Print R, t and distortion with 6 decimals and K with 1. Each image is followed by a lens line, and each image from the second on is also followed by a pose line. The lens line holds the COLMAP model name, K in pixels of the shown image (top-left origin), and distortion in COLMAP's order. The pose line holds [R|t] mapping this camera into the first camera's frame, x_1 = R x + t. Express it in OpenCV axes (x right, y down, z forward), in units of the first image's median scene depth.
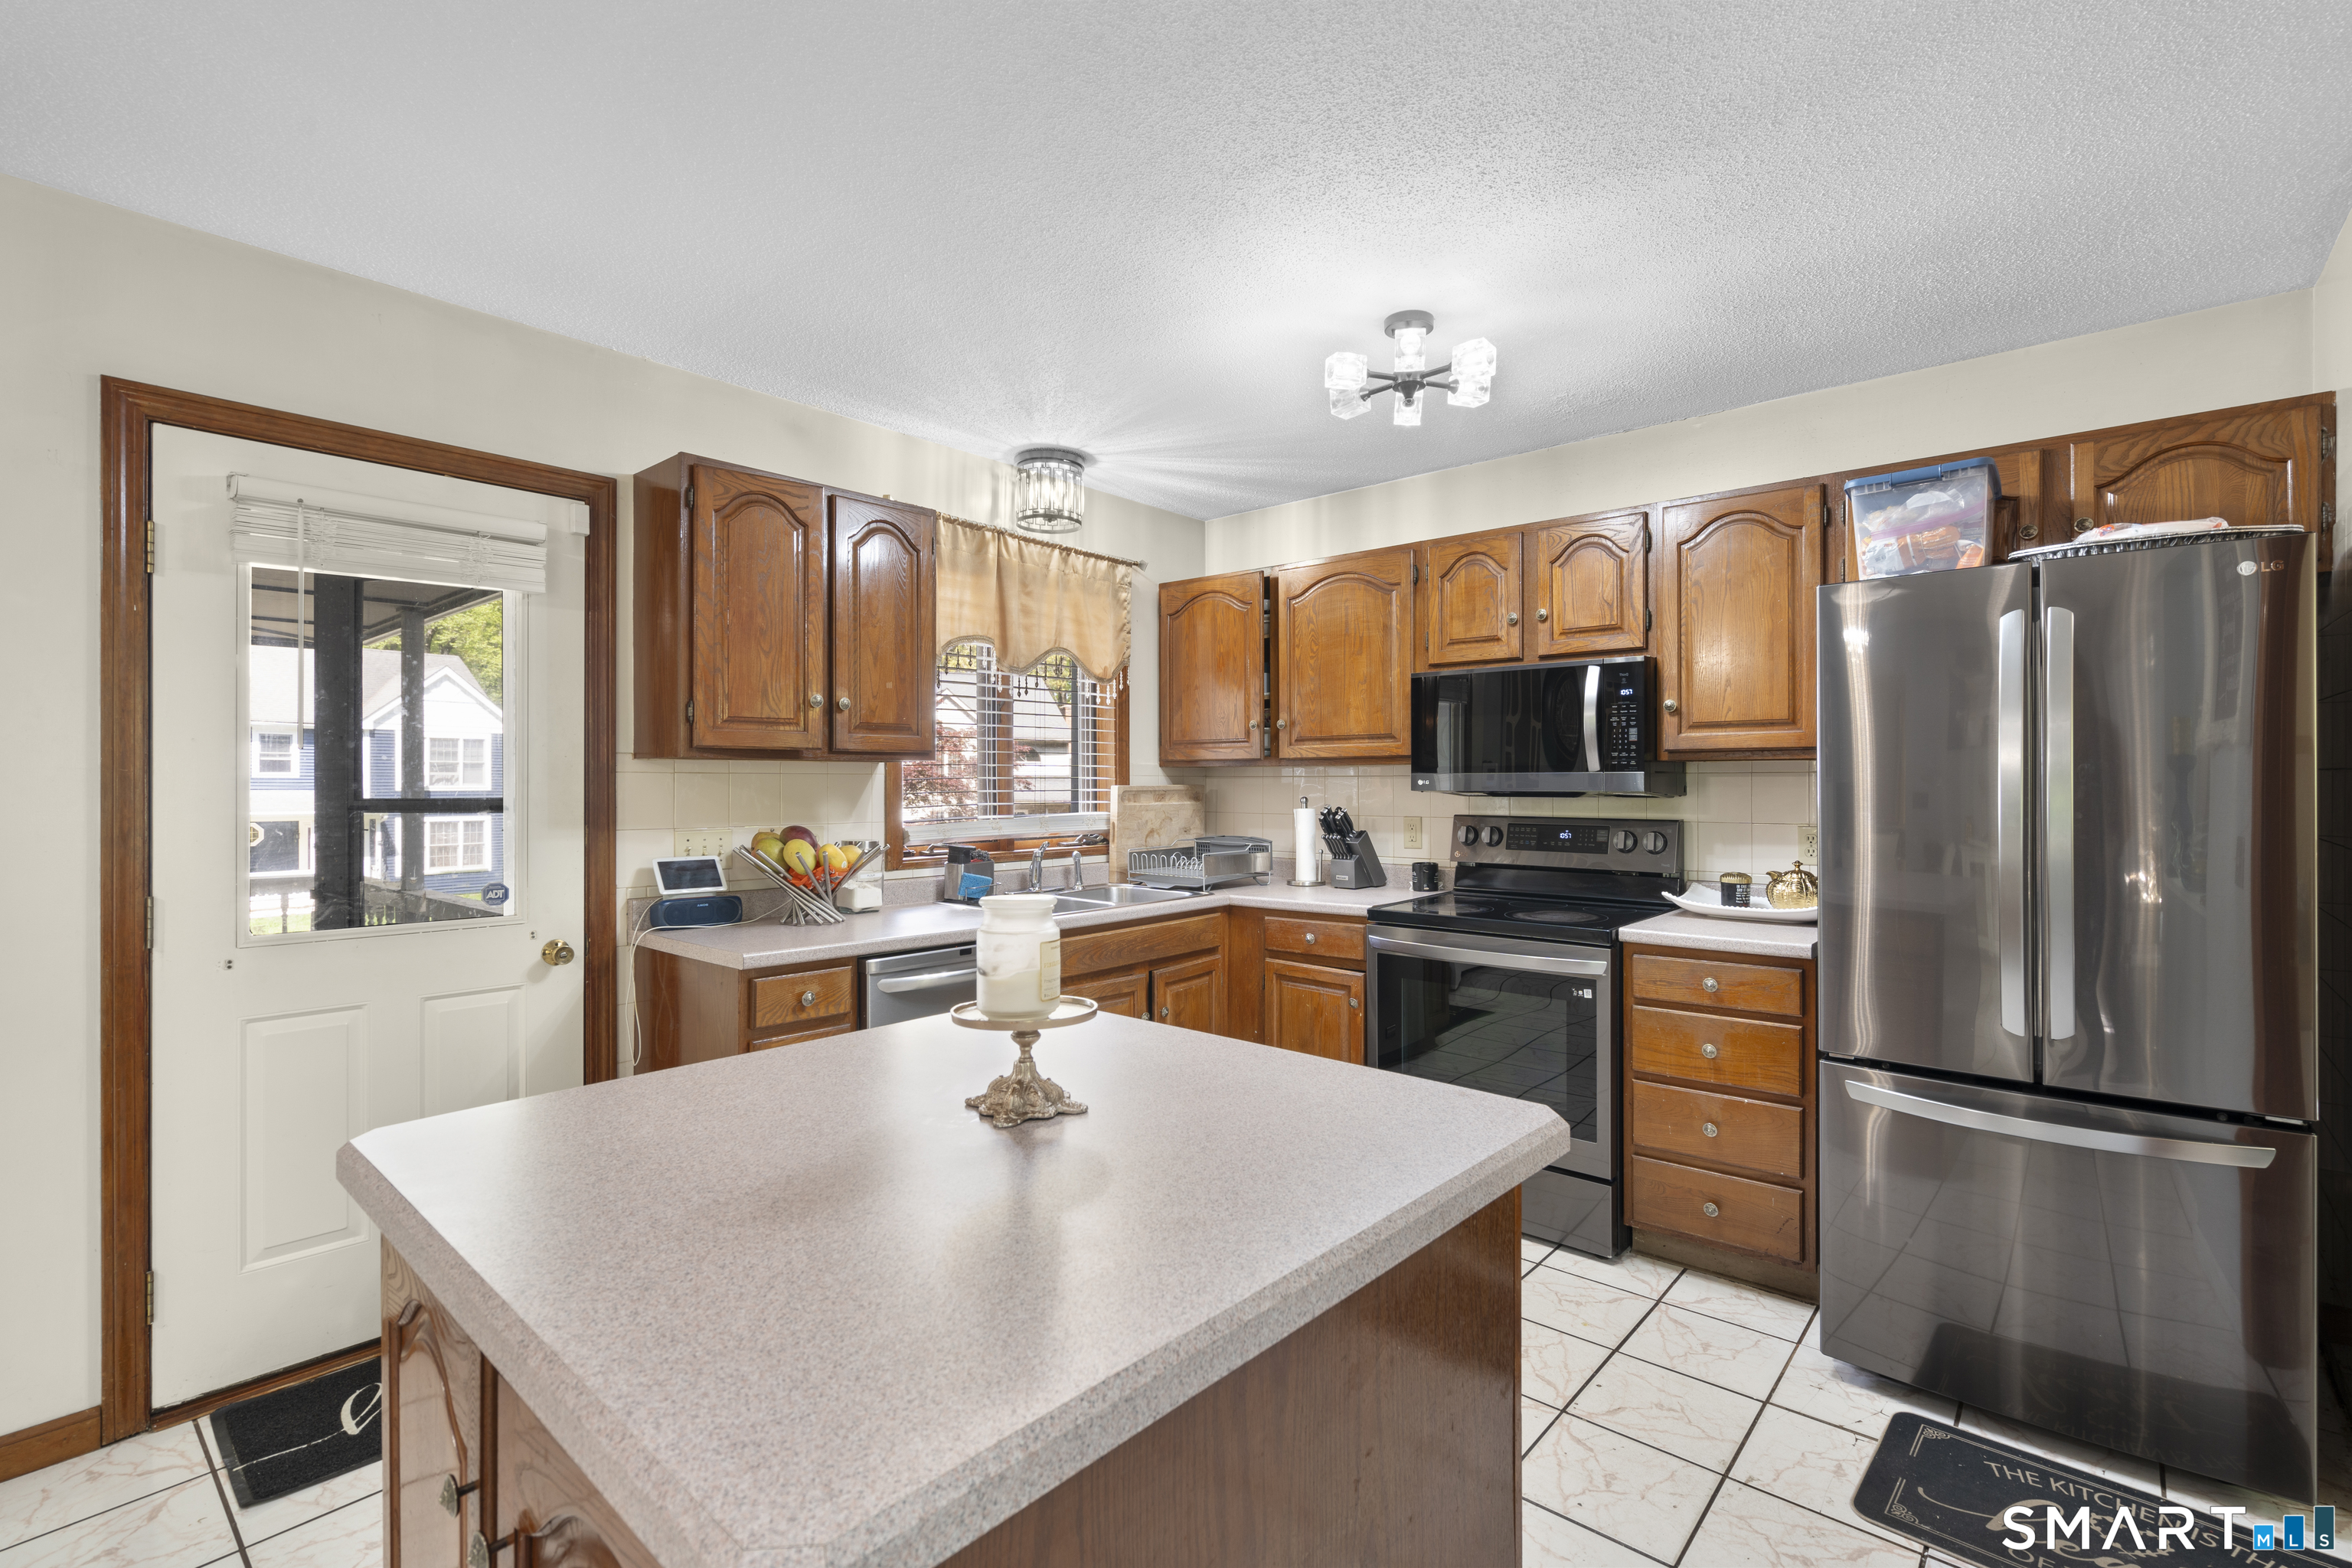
lens RADIAL K [[1057.4, 0, 1187.5], [0, 1057.4, 780.4], [0, 0, 1]] dist [-0.000224, 0.000435]
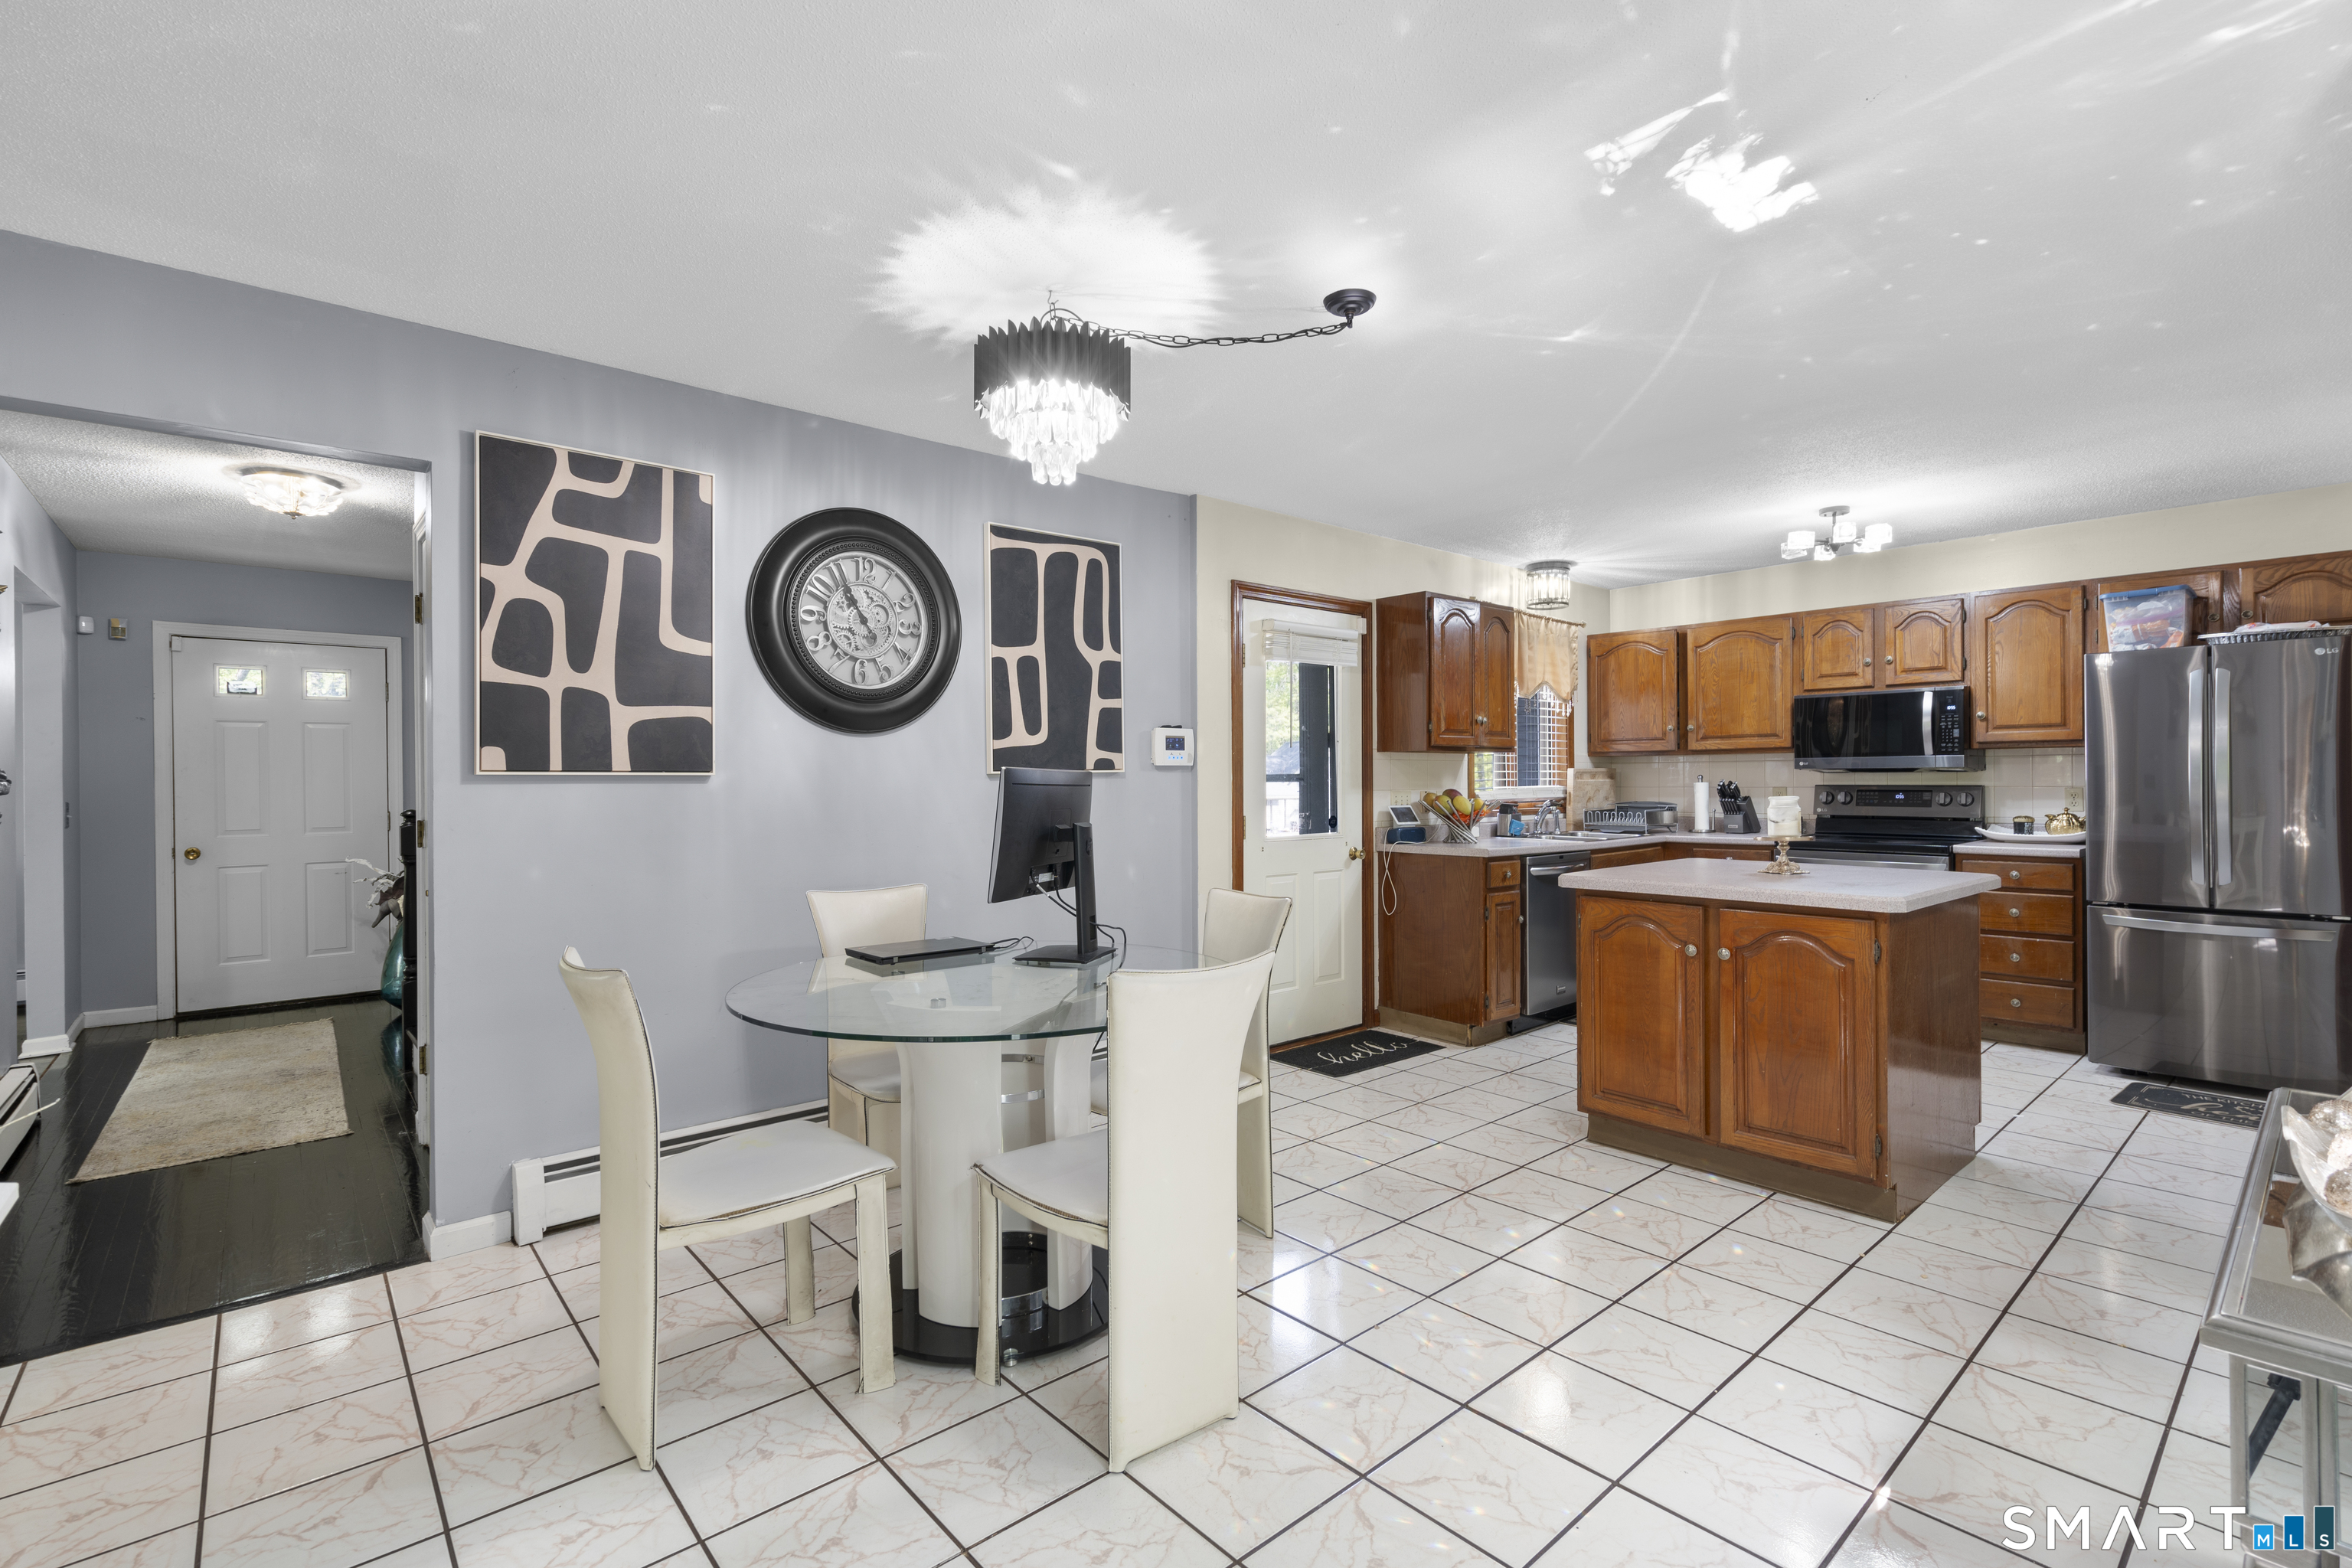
lens RADIAL K [[1057.4, 0, 1187.5], [0, 1057.4, 780.4], [0, 0, 1]] dist [-0.000224, 0.000435]
pose [[0.990608, -0.004801, -0.136648, -0.534525], [0.005060, 0.999986, 0.001548, 0.022258], [0.136639, -0.002225, 0.990618, -0.792696]]
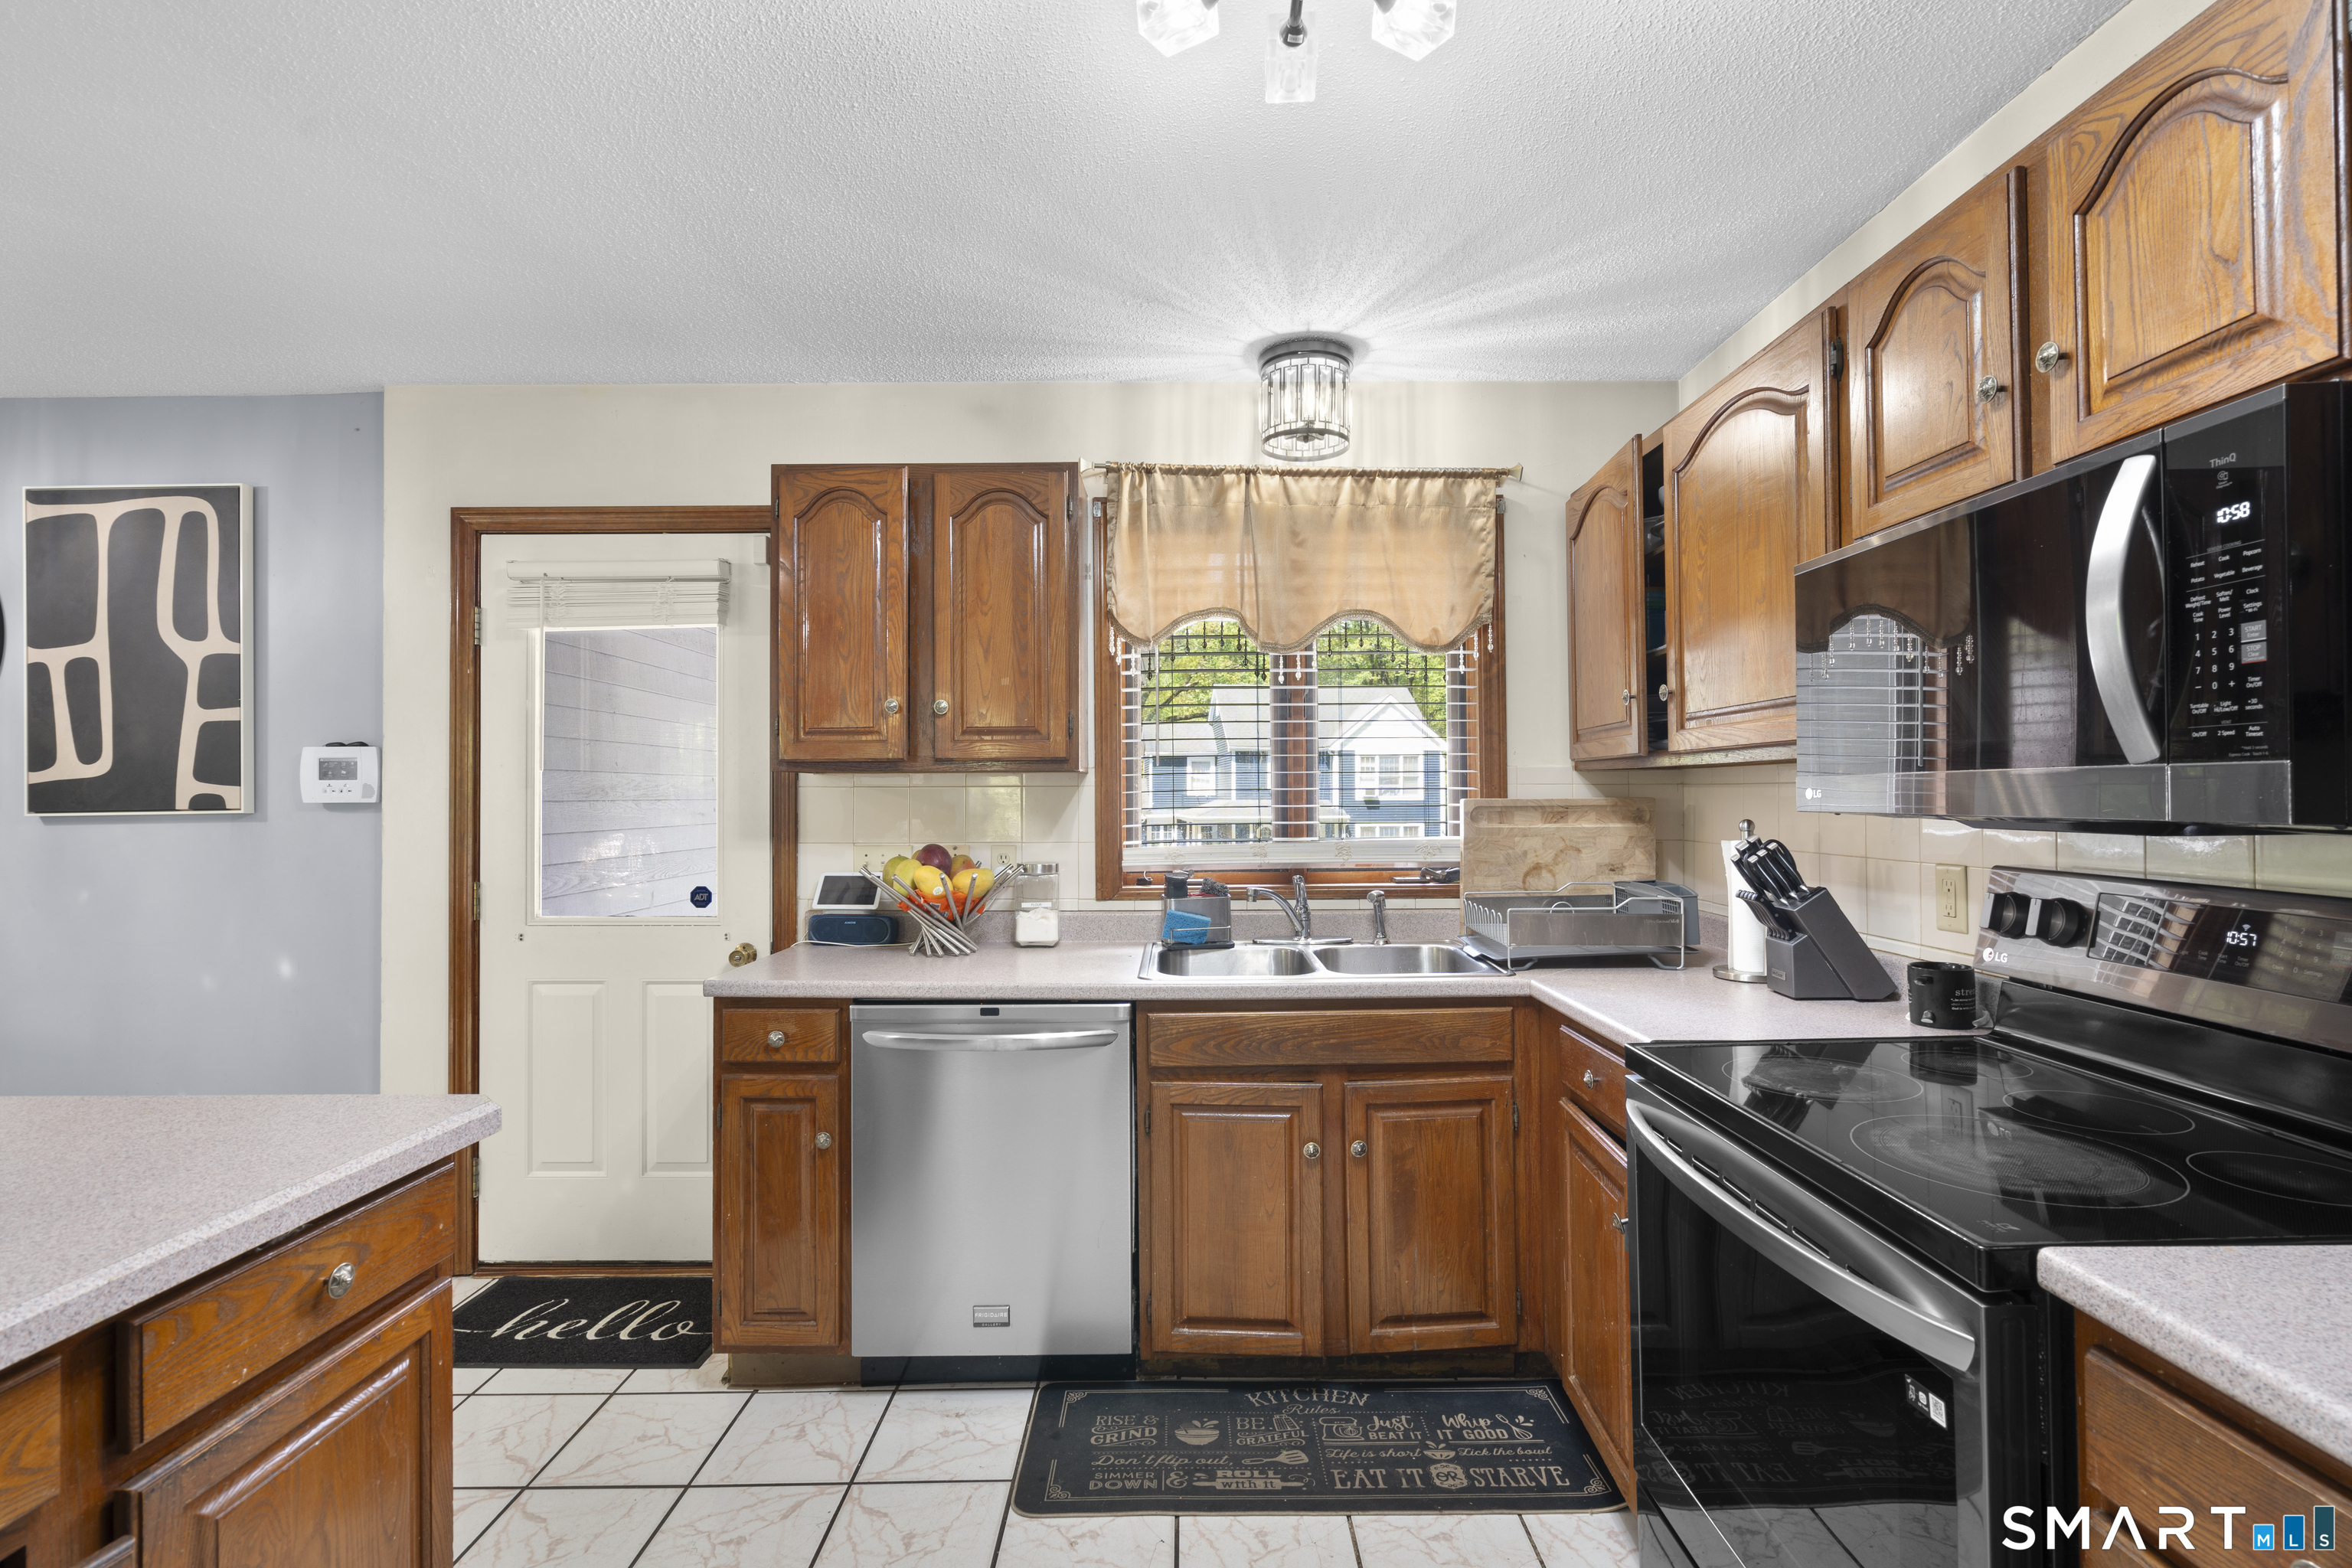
lens RADIAL K [[1057.4, 0, 1187.5], [0, 1057.4, 780.4], [0, 0, 1]] dist [-0.000224, 0.000435]
pose [[0.655866, -0.012129, -0.754780, 0.433600], [0.005407, 0.999921, -0.011370, -0.000310], [0.754858, 0.003376, 0.655880, 0.532023]]
